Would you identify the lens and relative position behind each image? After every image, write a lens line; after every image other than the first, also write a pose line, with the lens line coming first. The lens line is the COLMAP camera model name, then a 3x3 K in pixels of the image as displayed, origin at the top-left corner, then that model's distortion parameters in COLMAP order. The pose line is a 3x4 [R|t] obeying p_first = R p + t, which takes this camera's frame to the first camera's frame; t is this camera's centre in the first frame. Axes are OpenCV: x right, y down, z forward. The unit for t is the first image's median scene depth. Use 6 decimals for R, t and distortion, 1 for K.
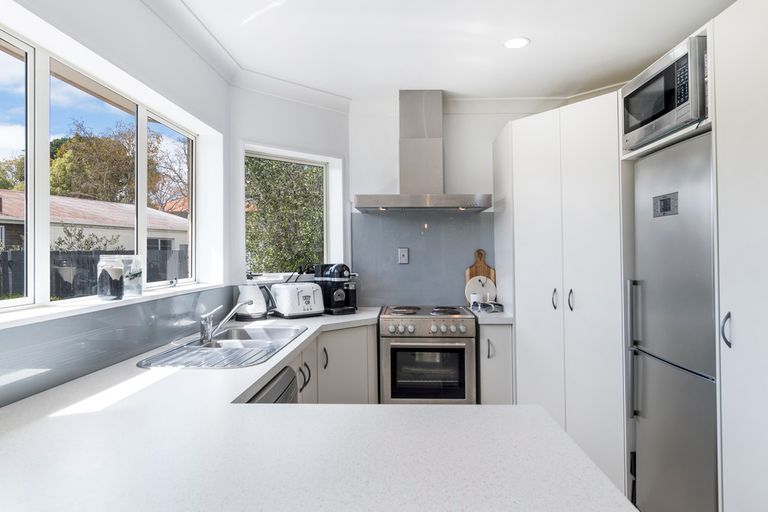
lens RADIAL K [[473.0, 0, 371.4], [0, 473.0, 242.7], [0, 0, 1]] dist [0.009904, 0.000512]
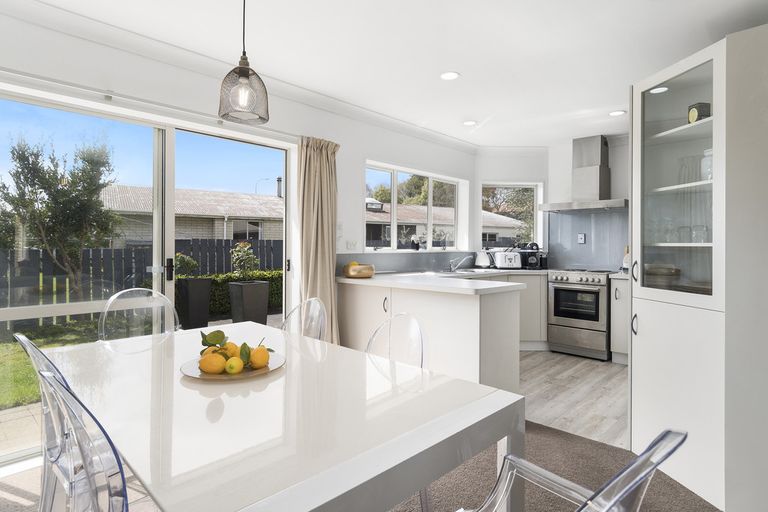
lens RADIAL K [[409.5, 0, 383.5], [0, 409.5, 250.3], [0, 0, 1]] dist [0.003134, 0.000777]
pose [[0.762589, 0.015007, -0.646709, 0.523404], [0.005543, 0.999543, 0.029730, 0.025390], [0.646860, -0.026256, 0.762157, -0.581262]]
